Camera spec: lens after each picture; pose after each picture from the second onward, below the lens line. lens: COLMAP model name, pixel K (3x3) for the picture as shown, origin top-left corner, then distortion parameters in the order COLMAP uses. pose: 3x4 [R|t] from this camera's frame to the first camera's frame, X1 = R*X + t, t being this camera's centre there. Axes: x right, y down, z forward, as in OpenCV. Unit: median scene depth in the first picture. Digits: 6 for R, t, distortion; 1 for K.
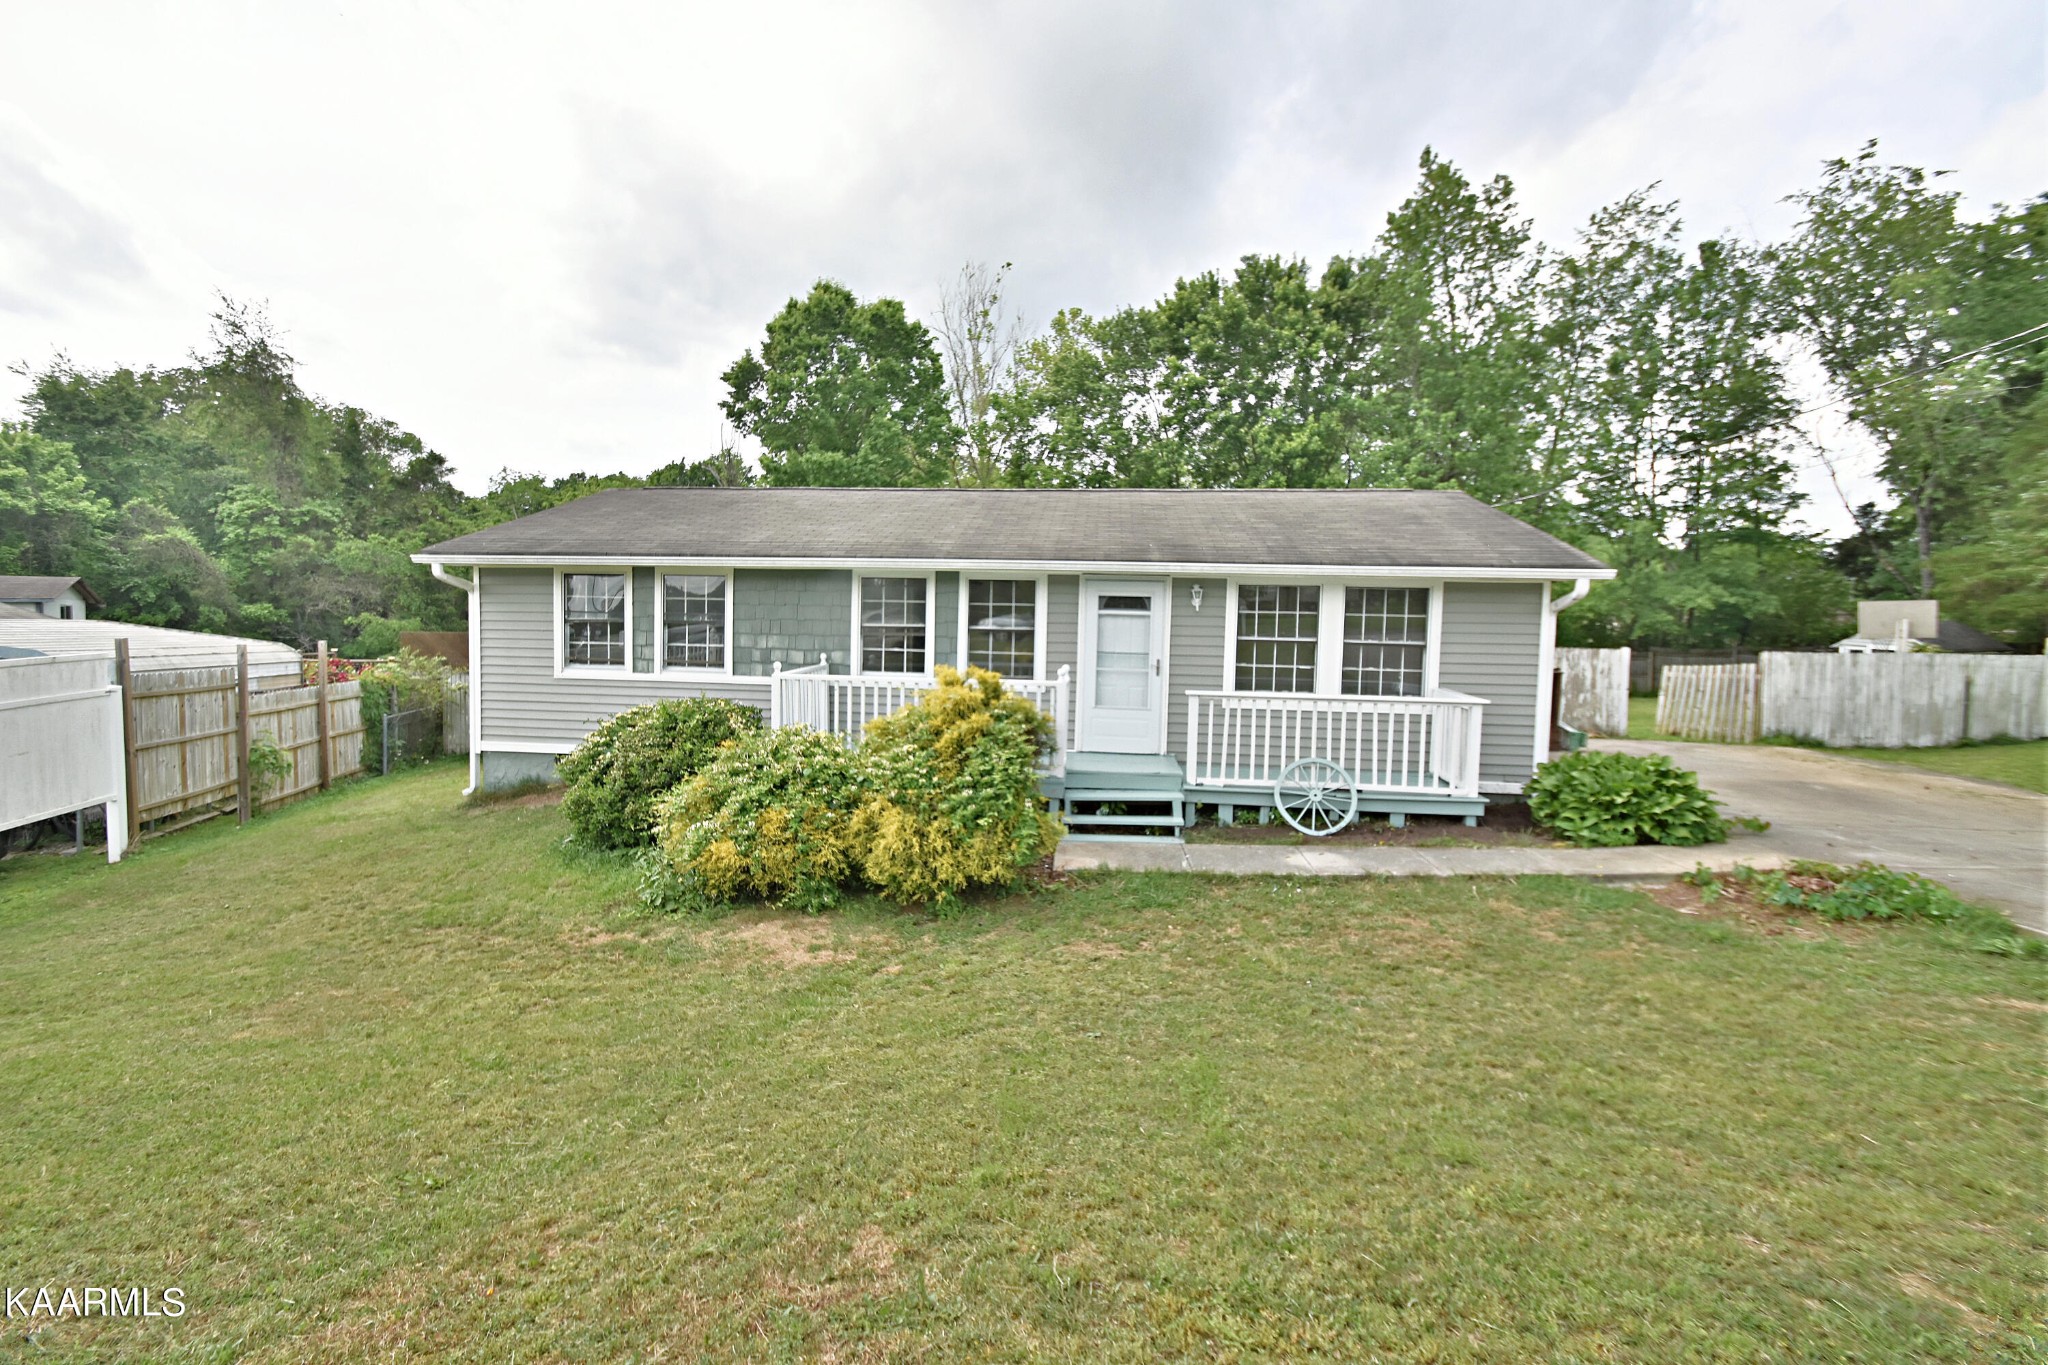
lens RADIAL K [[892.4, 0, 999.4], [0, 892.4, 667.9], [0, 0, 1]] dist [0.013829, -0.016908]
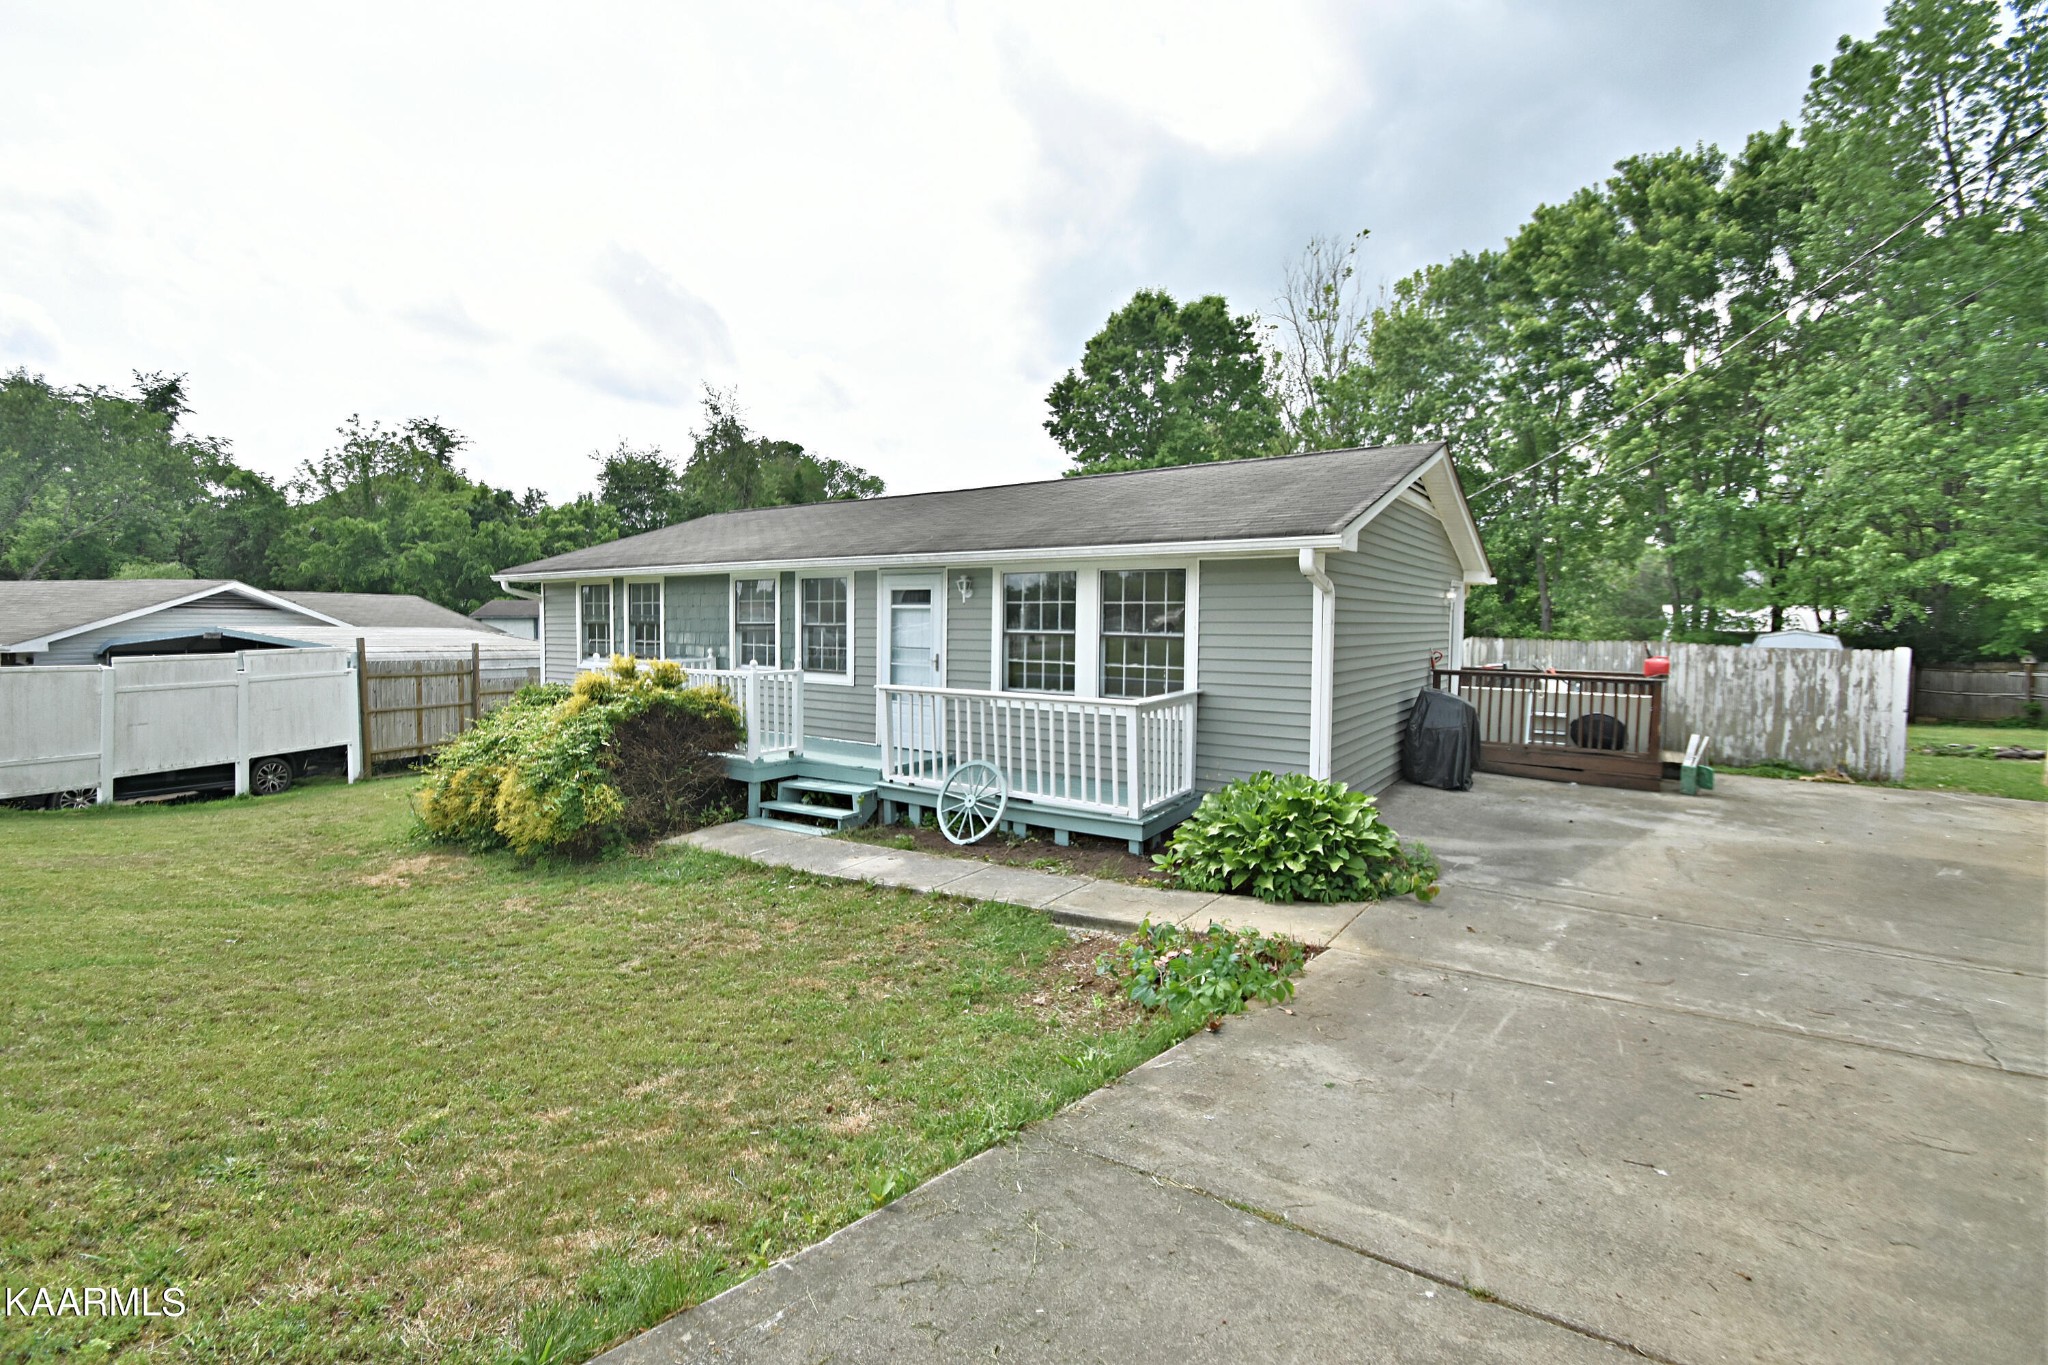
lens RADIAL K [[892.4, 0, 999.4], [0, 892.4, 667.9], [0, 0, 1]] dist [0.013829, -0.016908]
pose [[0.878617, 0.011127, -0.477398, 0.602681], [-0.015502, 0.999866, -0.005225, 0.008360], [0.477276, 0.011991, 0.878672, 0.155970]]
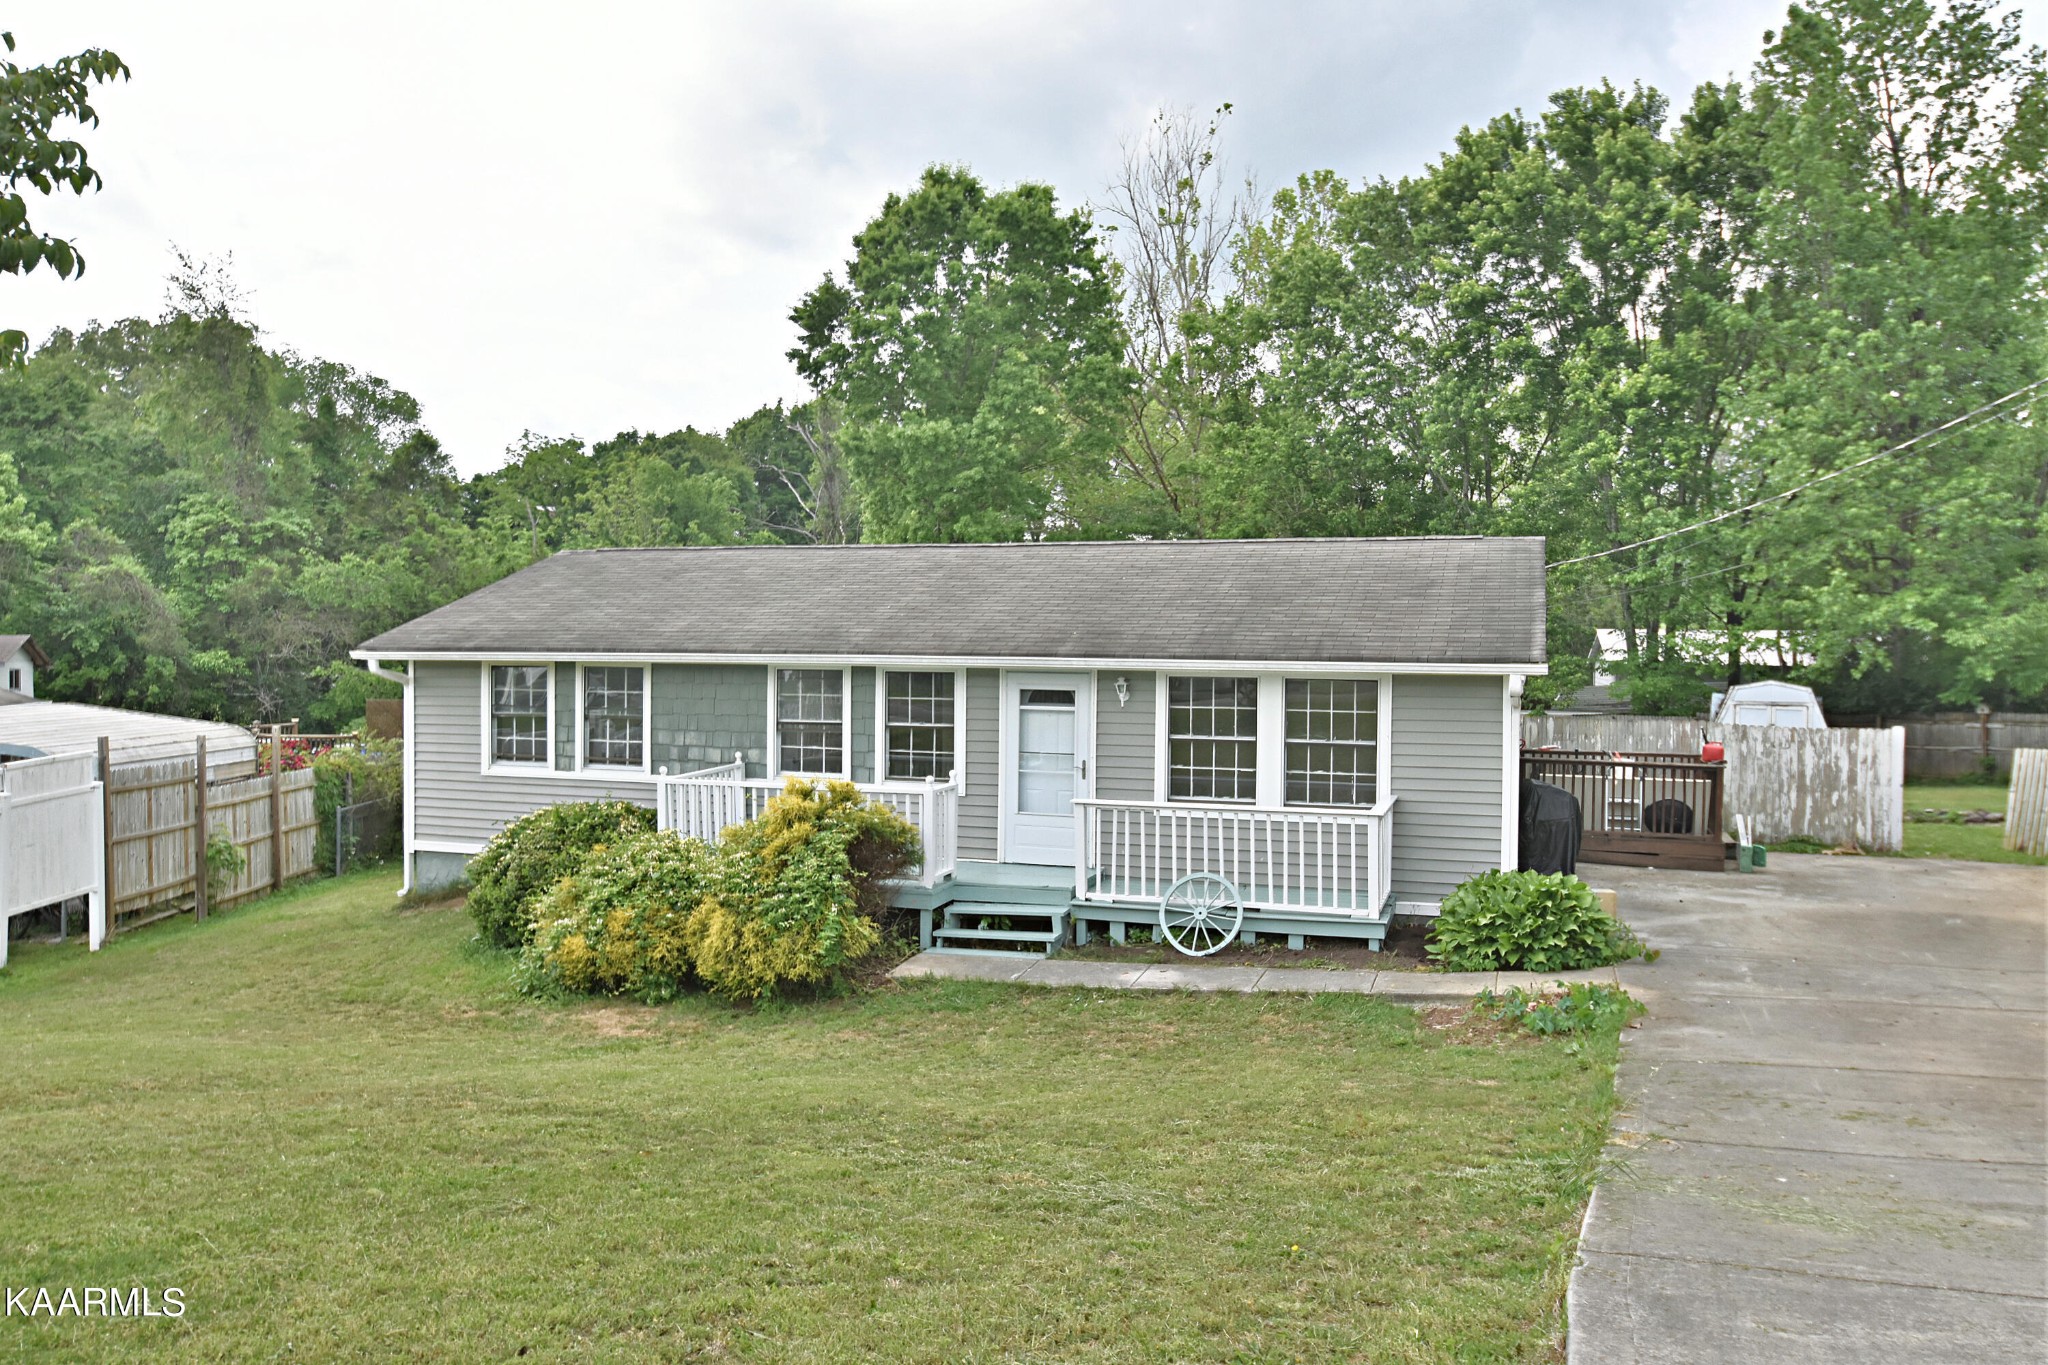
lens RADIAL K [[1530.9, 0, 994.2], [0, 1530.9, 655.9], [0, 0, 1]] dist [-0.053163, 0.030347]
pose [[0.977350, -0.012044, -0.211286, 0.357168], [0.003171, 0.999101, -0.042286, -0.042545], [0.211605, 0.040658, 0.976509, -0.445254]]
